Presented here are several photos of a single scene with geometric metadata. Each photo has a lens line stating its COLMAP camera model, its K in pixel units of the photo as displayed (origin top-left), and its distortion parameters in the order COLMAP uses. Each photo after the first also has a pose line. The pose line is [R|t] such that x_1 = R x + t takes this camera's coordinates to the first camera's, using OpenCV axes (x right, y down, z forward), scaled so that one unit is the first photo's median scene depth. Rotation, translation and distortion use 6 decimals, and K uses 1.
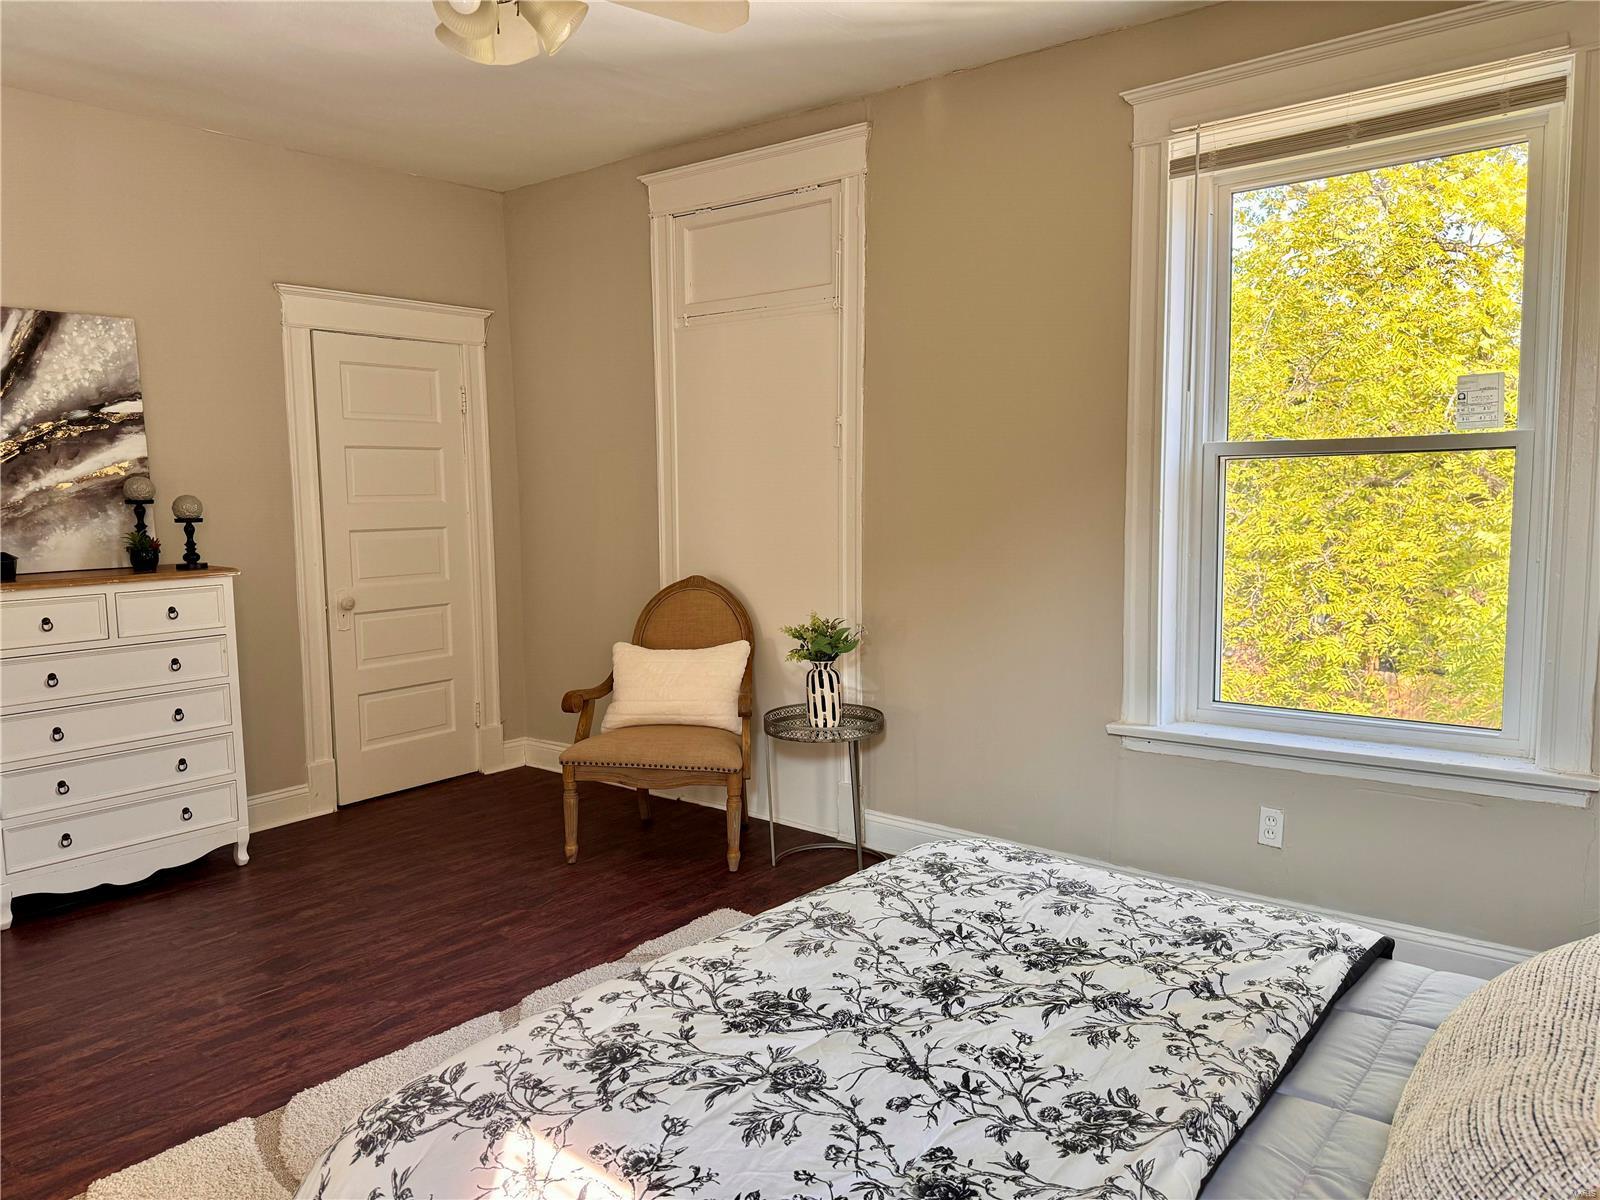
lens RADIAL K [[1123.9, 0, 800.0], [0, 1123.9, 600.0], [0, 0, 1]] dist [0.082238, -0.107453]
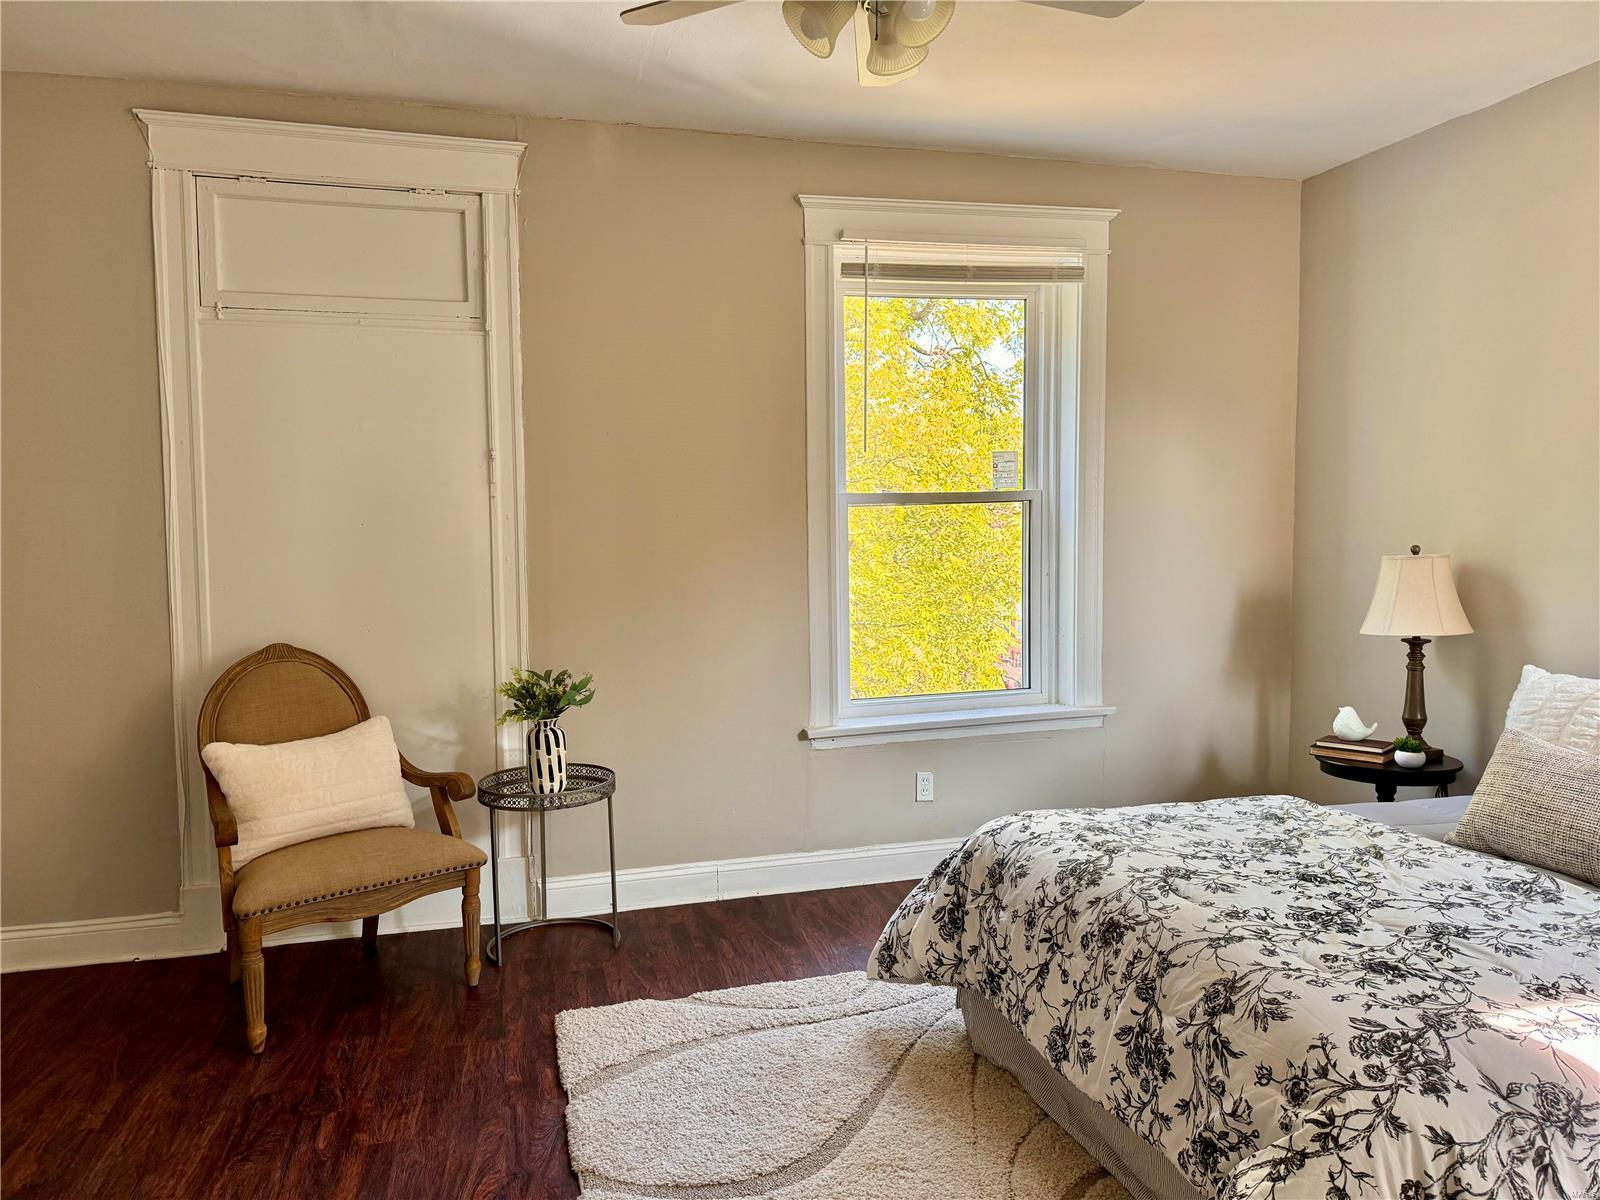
lens RADIAL K [[1123.9, 0, 800.0], [0, 1123.9, 600.0], [0, 0, 1]] dist [0.082238, -0.107453]
pose [[0.583013, -0.055788, 0.810545, -0.614325], [0.089678, 0.995963, 0.004046, -0.027417], [-0.807499, 0.070329, 0.585662, 0.299534]]
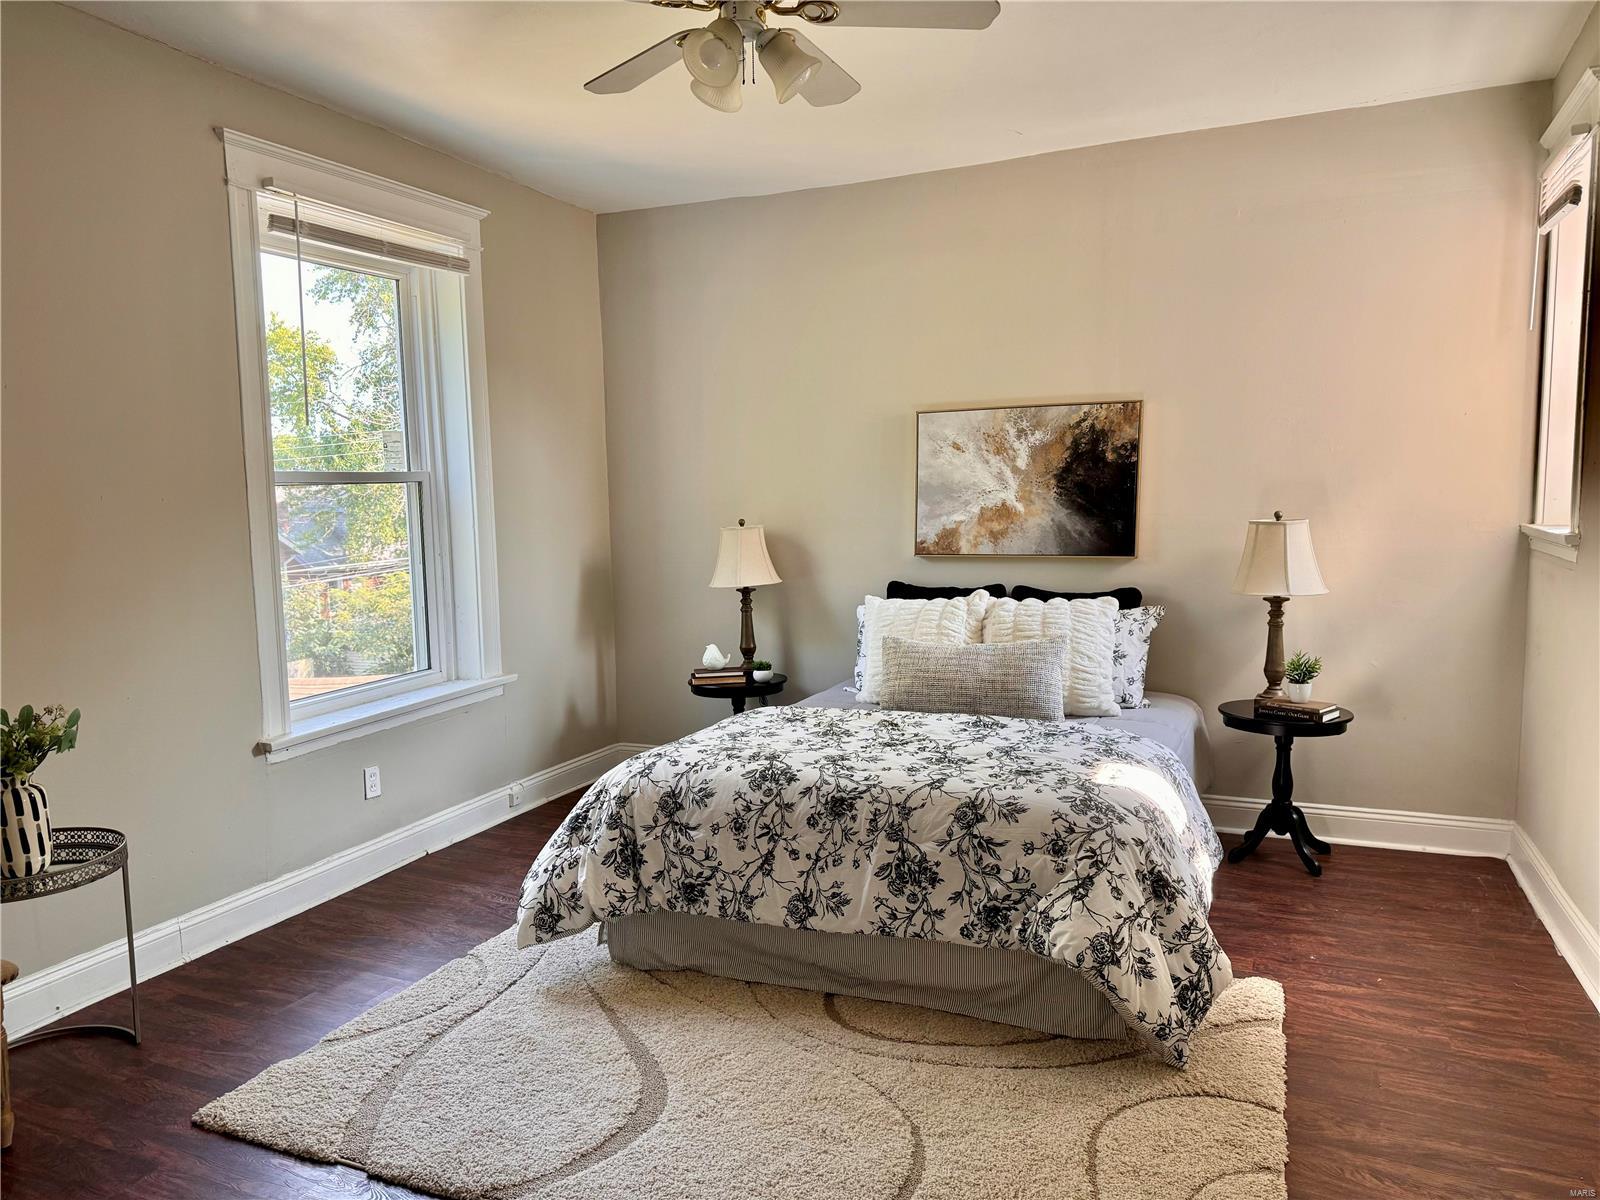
lens RADIAL K [[1119.1, 0, 794.7], [0, 1119.1, 595.6], [0, 0, 1]] dist [0.196972, -0.300004]
pose [[-0.267144, -0.074361, 0.960783, -0.781921], [0.122300, 0.986340, 0.110344, -0.072238], [-0.955864, 0.146982, -0.254400, 0.738266]]
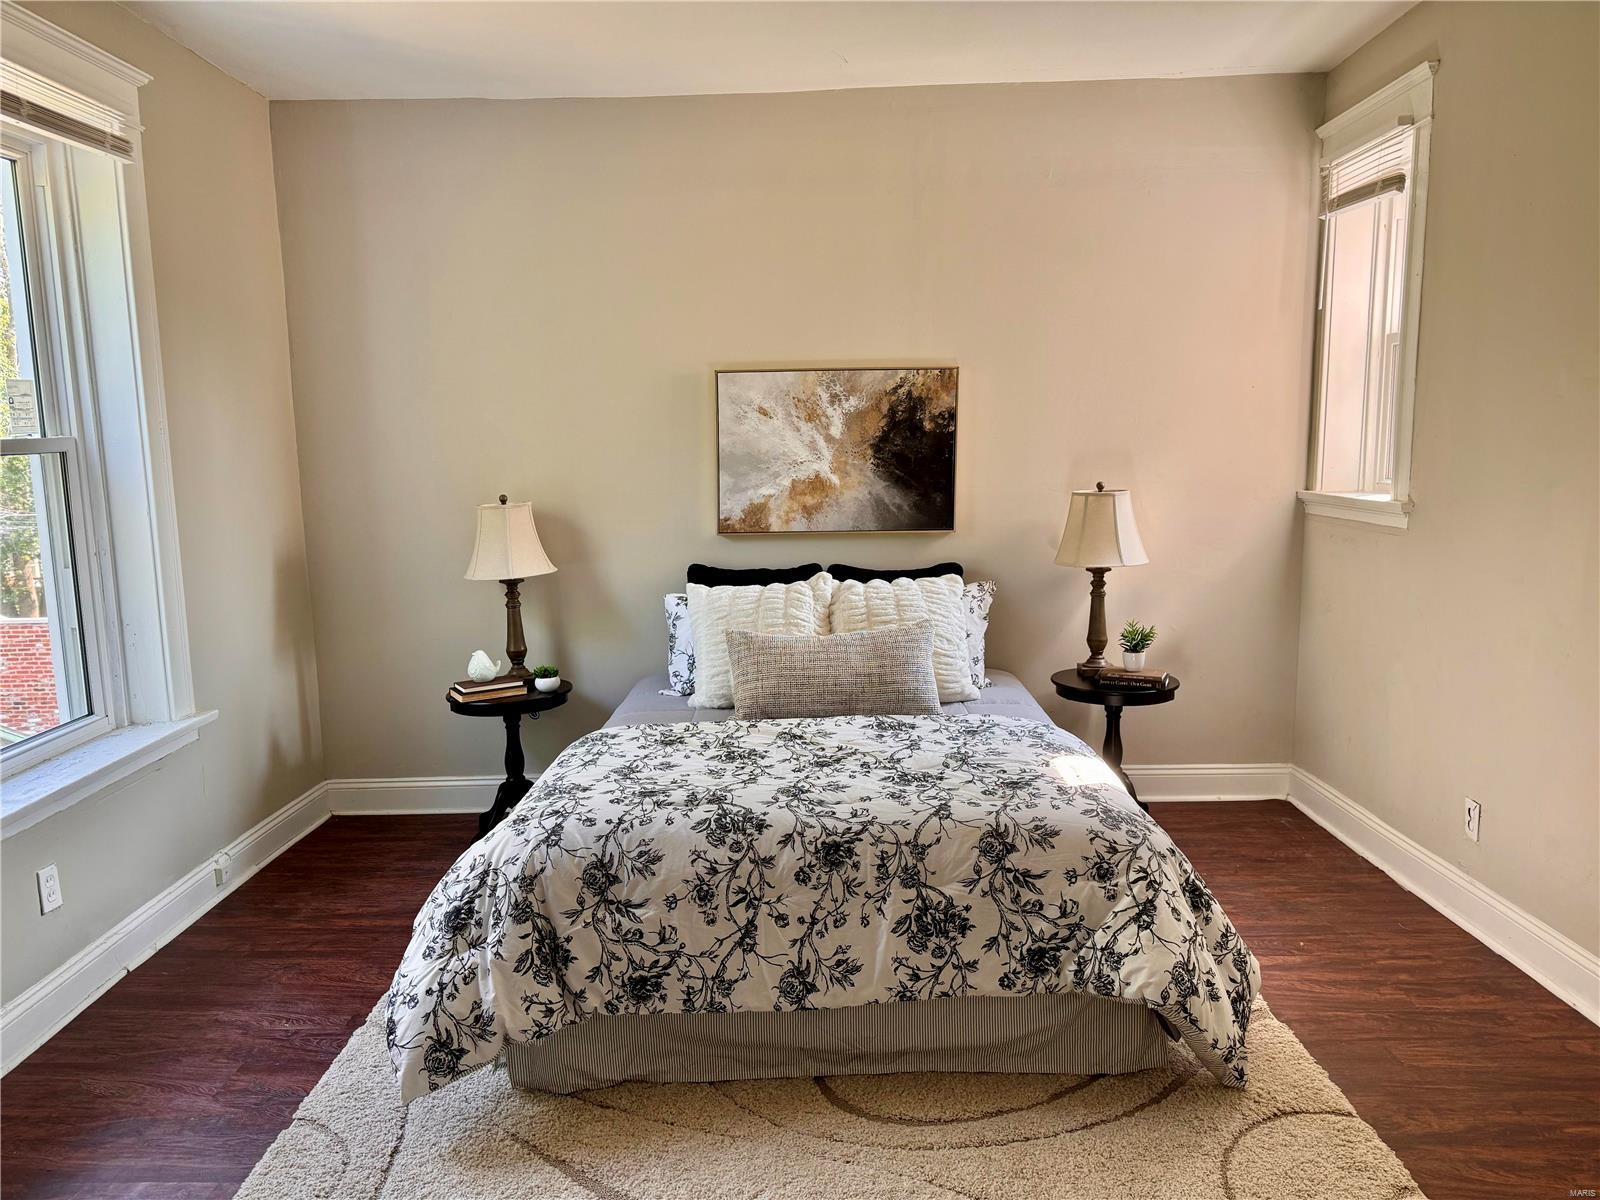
lens RADIAL K [[1122.4, 0, 801.3], [0, 1122.4, 593.9], [0, 0, 1]] dist [0.181033, -0.321733]
pose [[-0.625669, -0.082478, 0.775716, -0.524997], [0.107008, 0.975921, 0.190073, -0.107722], [-0.772715, 0.201931, -0.601777, 0.905967]]
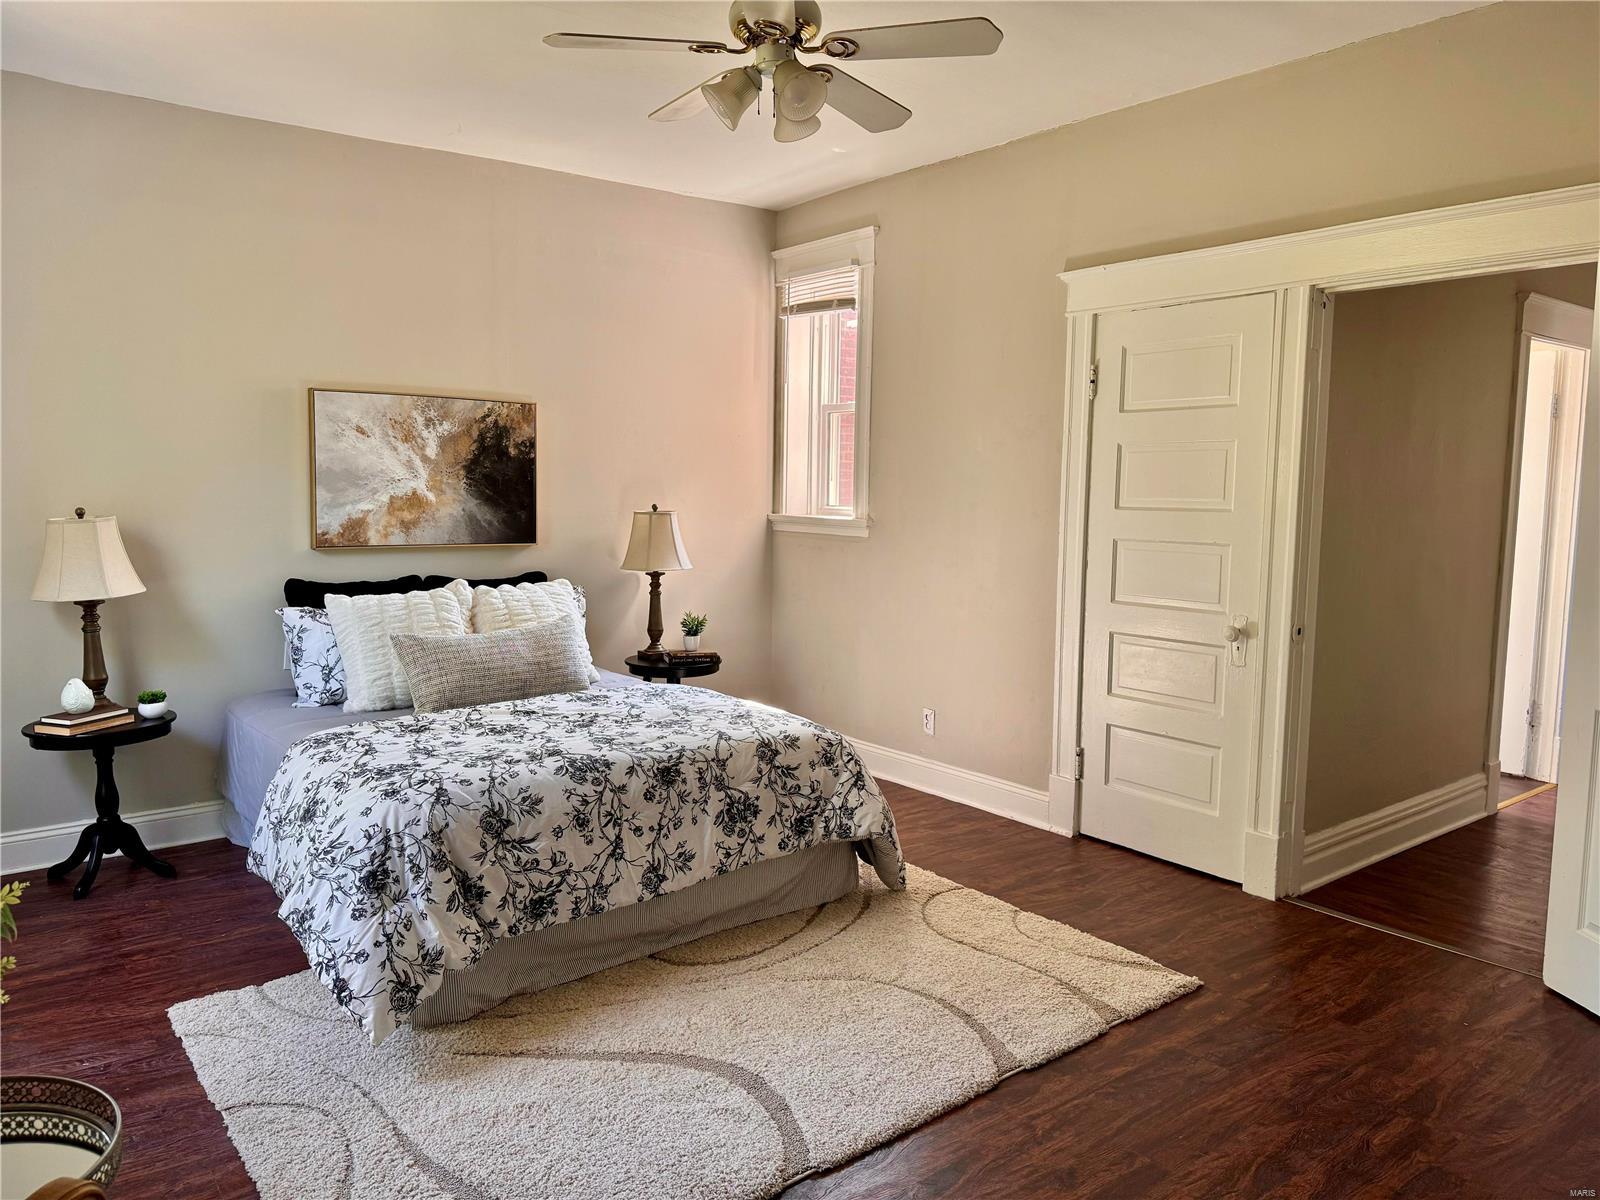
lens RADIAL K [[1122.4, 0, 801.3], [0, 1122.4, 593.9], [0, 0, 1]] dist [0.181033, -0.321733]
pose [[-0.975769, -0.022643, 0.217629, -0.323810], [0.021921, 0.979510, 0.200199, -0.137071], [-0.217703, 0.200118, -0.955279, 1.291062]]
